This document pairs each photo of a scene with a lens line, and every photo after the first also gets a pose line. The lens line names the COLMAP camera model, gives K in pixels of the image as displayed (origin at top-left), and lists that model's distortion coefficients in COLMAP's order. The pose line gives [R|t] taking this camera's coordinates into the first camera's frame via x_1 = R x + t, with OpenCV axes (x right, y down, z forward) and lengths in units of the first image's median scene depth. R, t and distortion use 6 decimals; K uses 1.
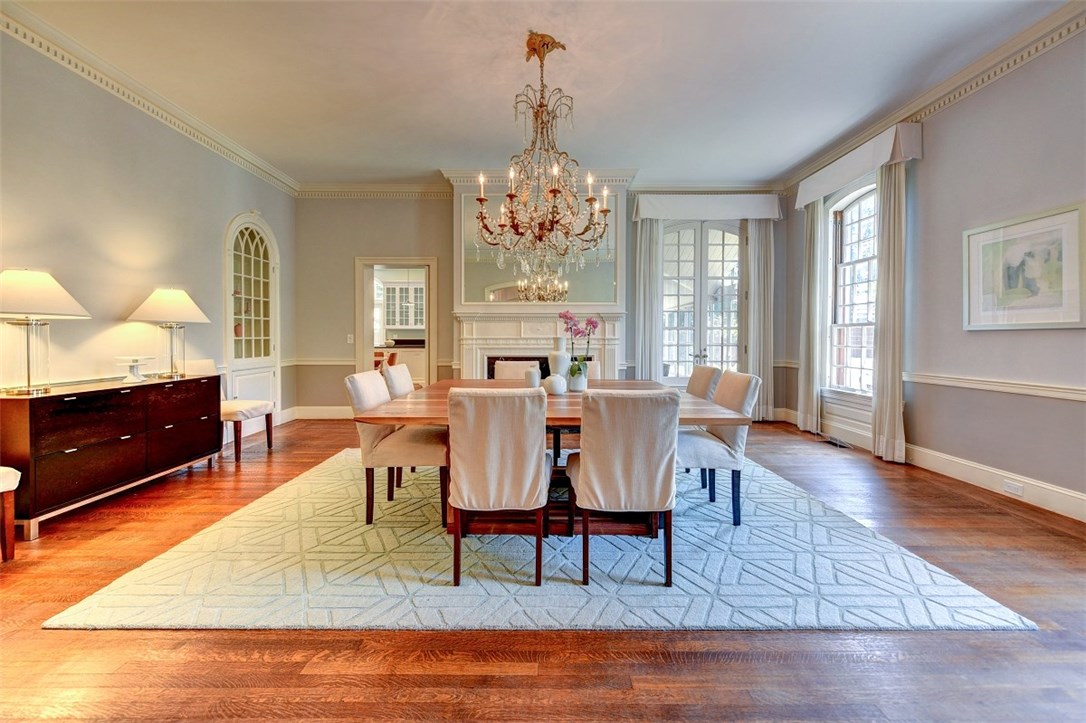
lens RADIAL K [[433.6, 0, 541.5], [0, 433.6, 346.2], [0, 0, 1]] dist [0.003937, 0.000056]
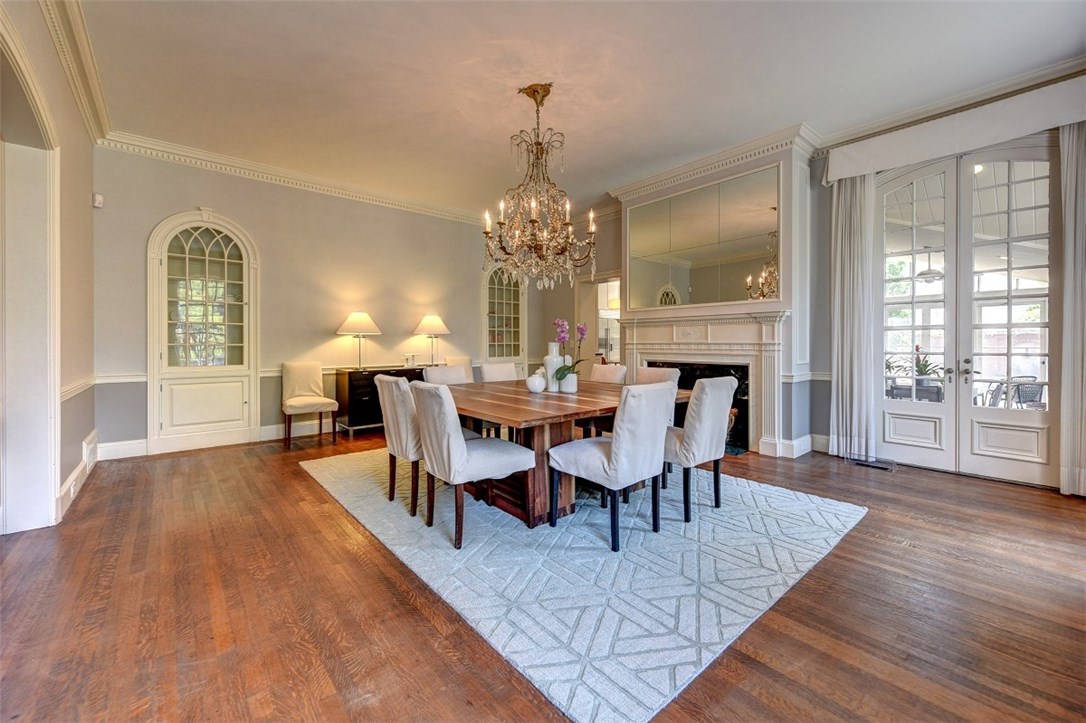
lens RADIAL K [[433.6, 0, 527.4], [0, 433.6, 347.9], [0, 0, 1]] dist [0.003937, 0.000056]
pose [[0.643341, 0.007237, -0.765546, 0.470100], [-0.011516, 0.999934, -0.000225, -0.003710], [0.765493, 0.008961, 0.643382, 0.127789]]
